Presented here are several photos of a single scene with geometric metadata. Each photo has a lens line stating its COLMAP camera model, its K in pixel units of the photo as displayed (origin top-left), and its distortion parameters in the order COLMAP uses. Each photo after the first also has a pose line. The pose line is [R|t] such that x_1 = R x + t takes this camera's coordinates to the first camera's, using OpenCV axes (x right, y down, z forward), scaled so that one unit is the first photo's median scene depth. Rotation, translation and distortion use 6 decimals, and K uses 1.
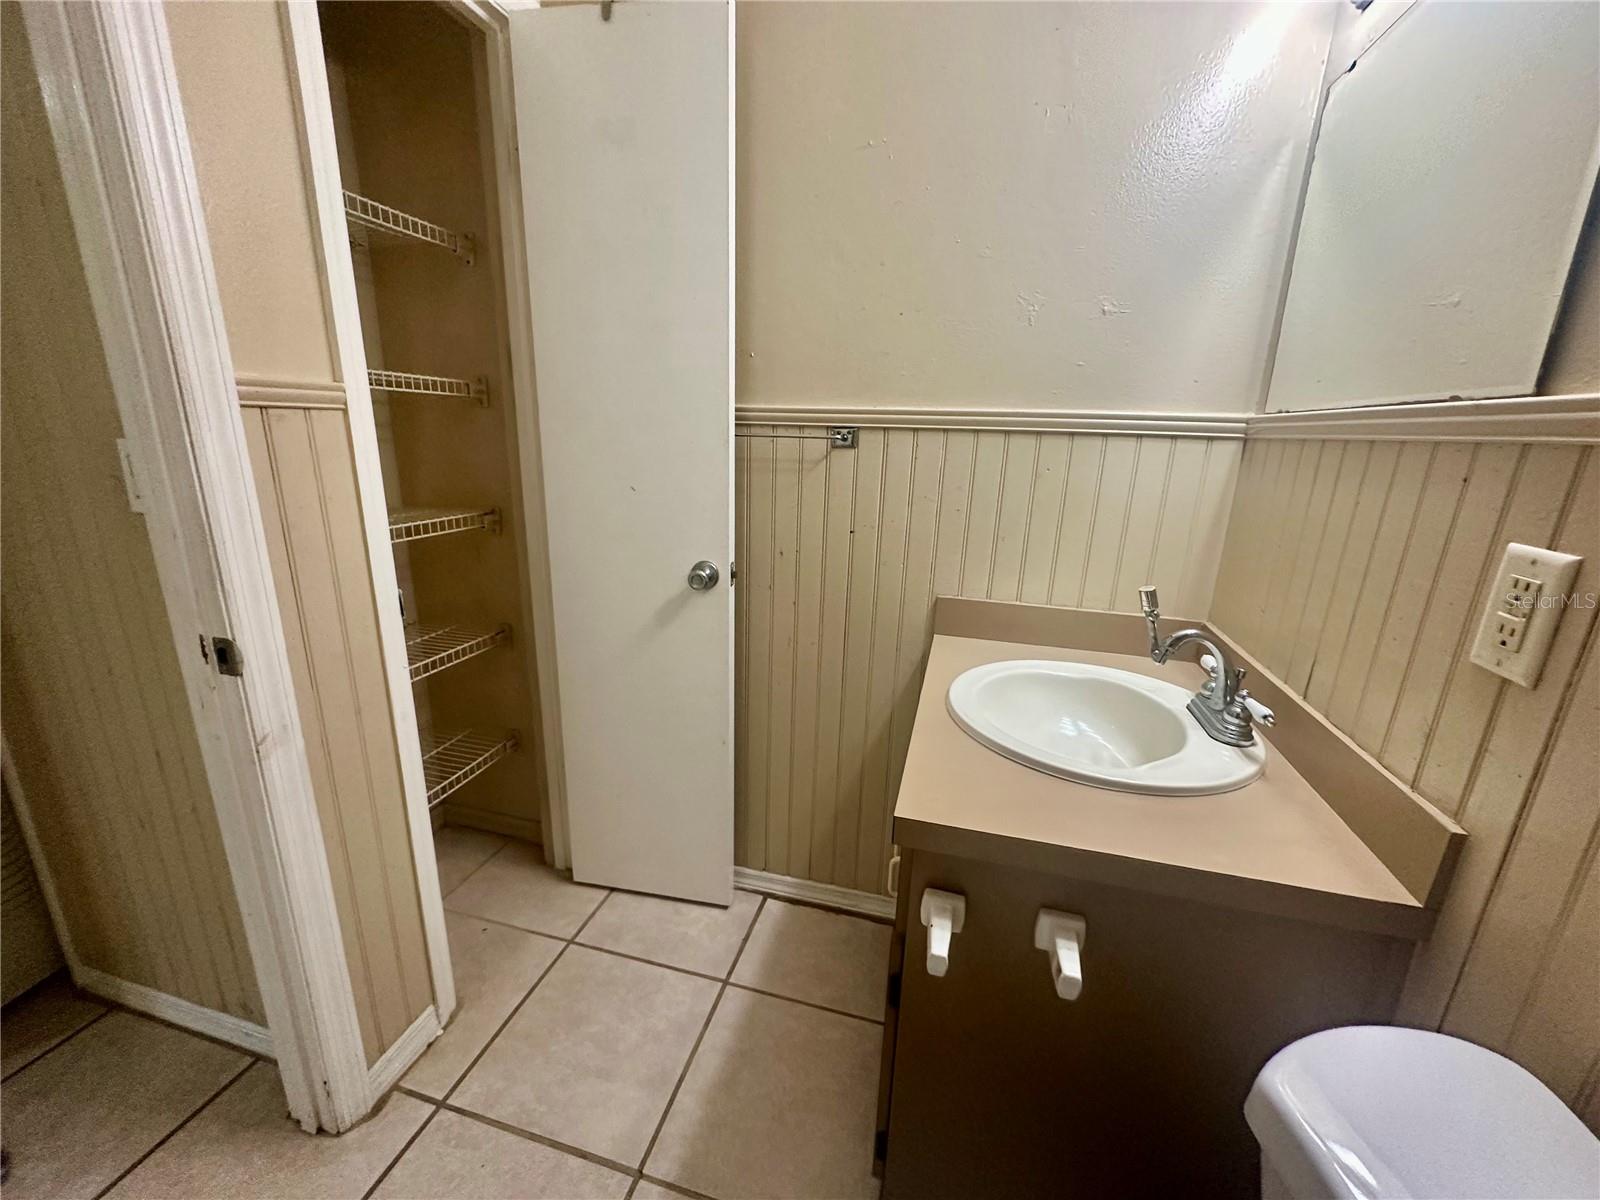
lens RADIAL K [[636.1, 0, 800.0], [0, 636.1, 600.0], [0, 0, 1]] dist [-0.002357, 0.000101]
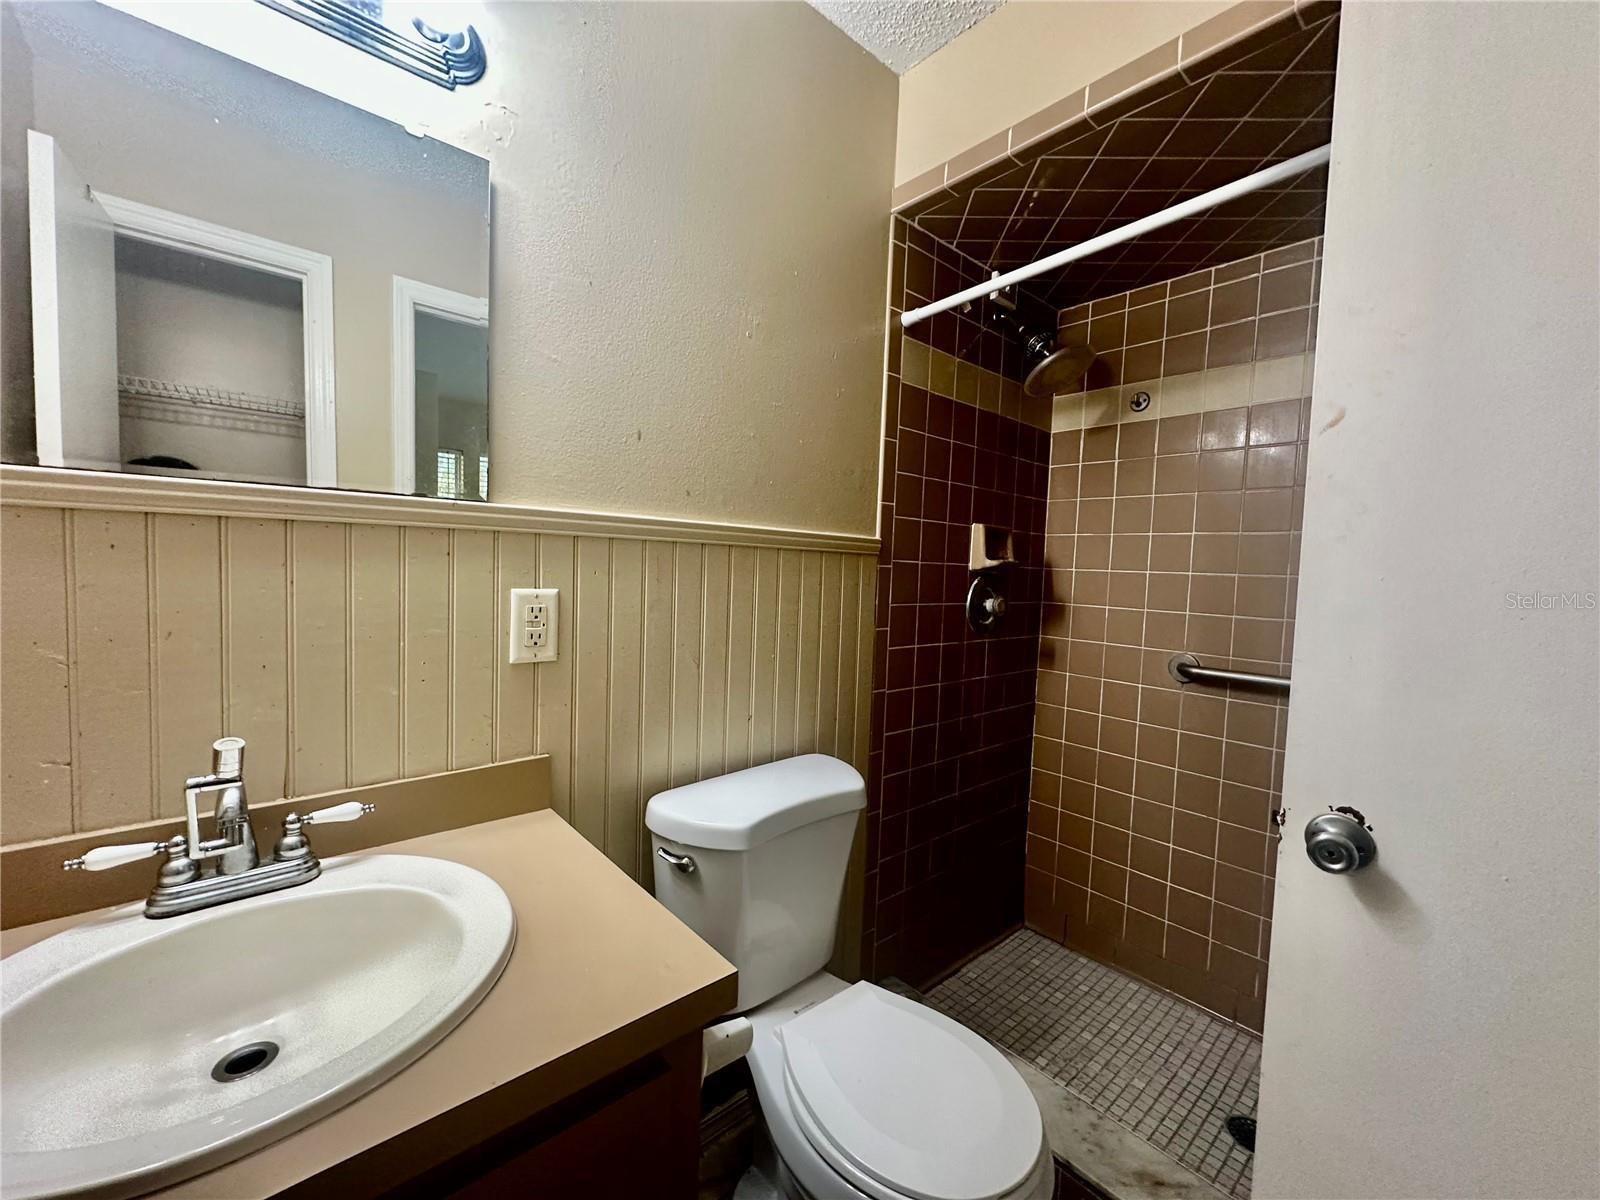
lens RADIAL K [[636.1, 0, 800.0], [0, 636.1, 600.0], [0, 0, 1]] dist [-0.002357, 0.000101]
pose [[-0.830819, -0.091331, 0.548998, -0.235816], [0.089317, 0.951776, 0.293503, -0.258890], [-0.549329, 0.292883, -0.782596, 1.008579]]
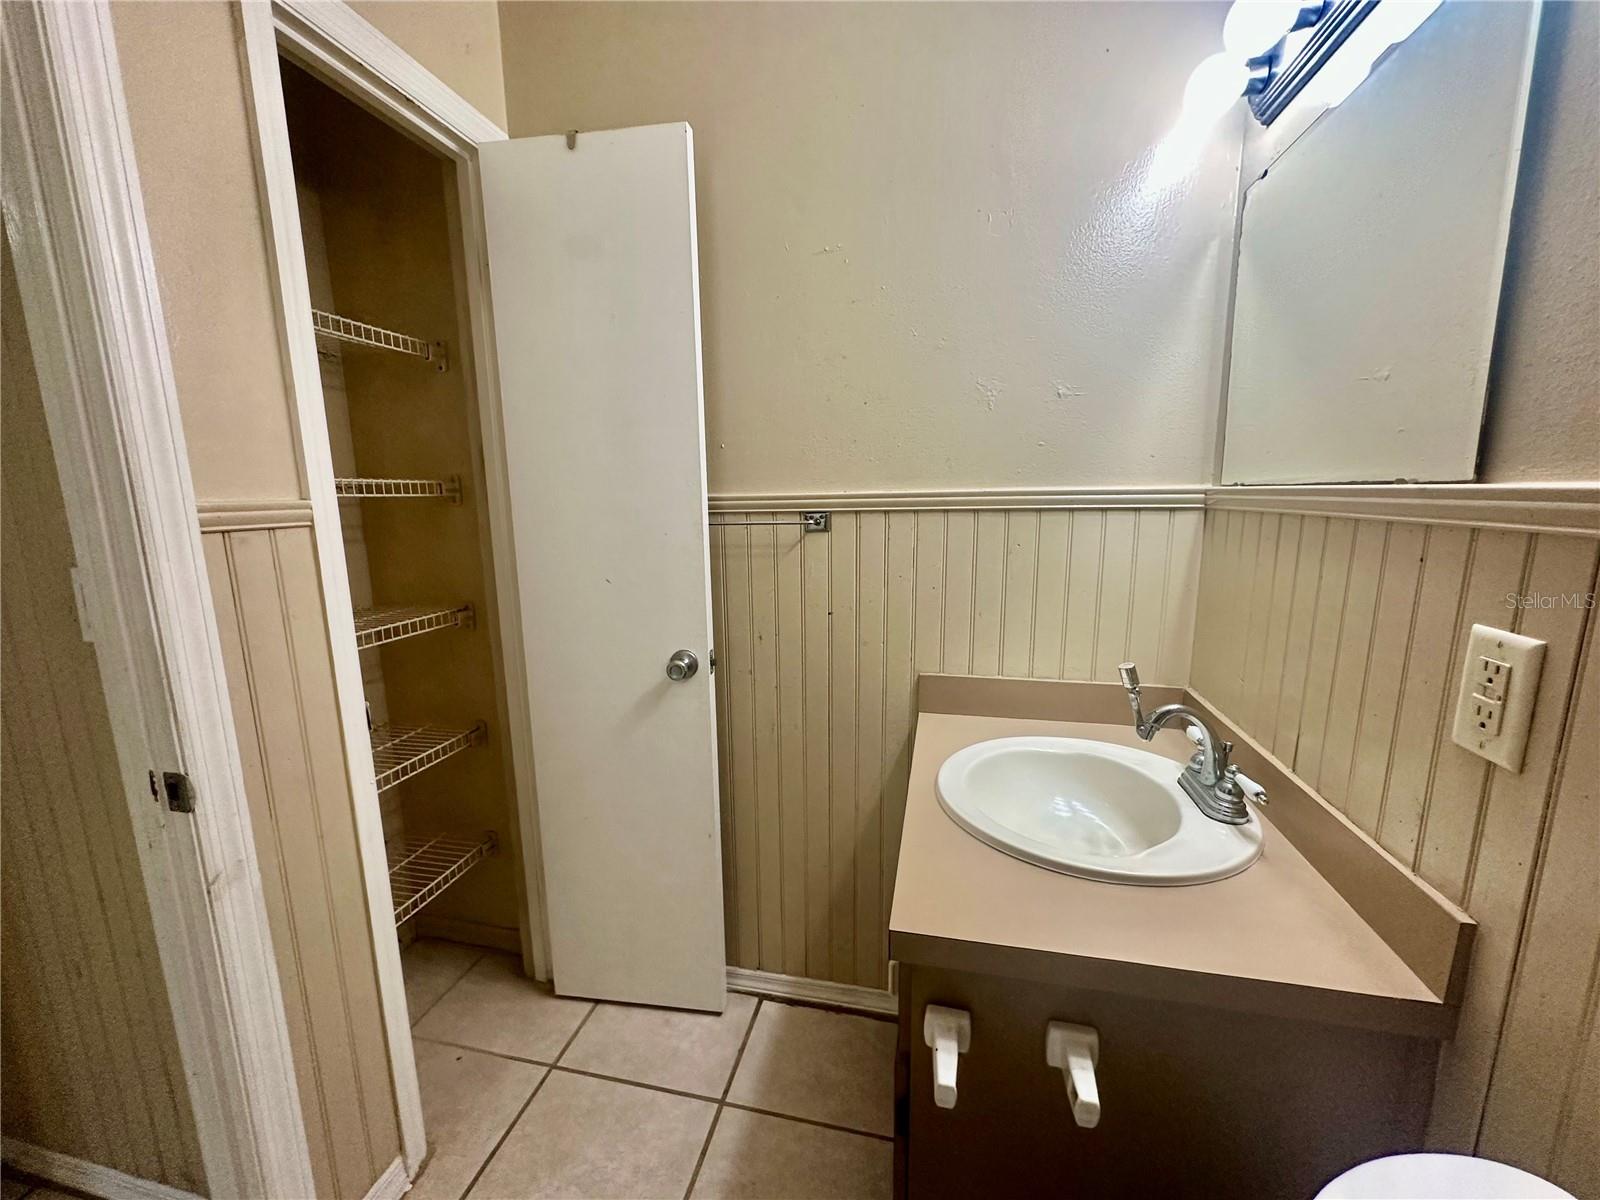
lens RADIAL K [[636.1, 0, 800.0], [0, 636.1, 600.0], [0, 0, 1]] dist [-0.002357, 0.000101]
pose [[0.998320, -0.049790, 0.029629, 0.007623], [0.052360, 0.994246, -0.093454, -0.047543], [-0.024805, 0.094849, 0.995183, 0.006502]]
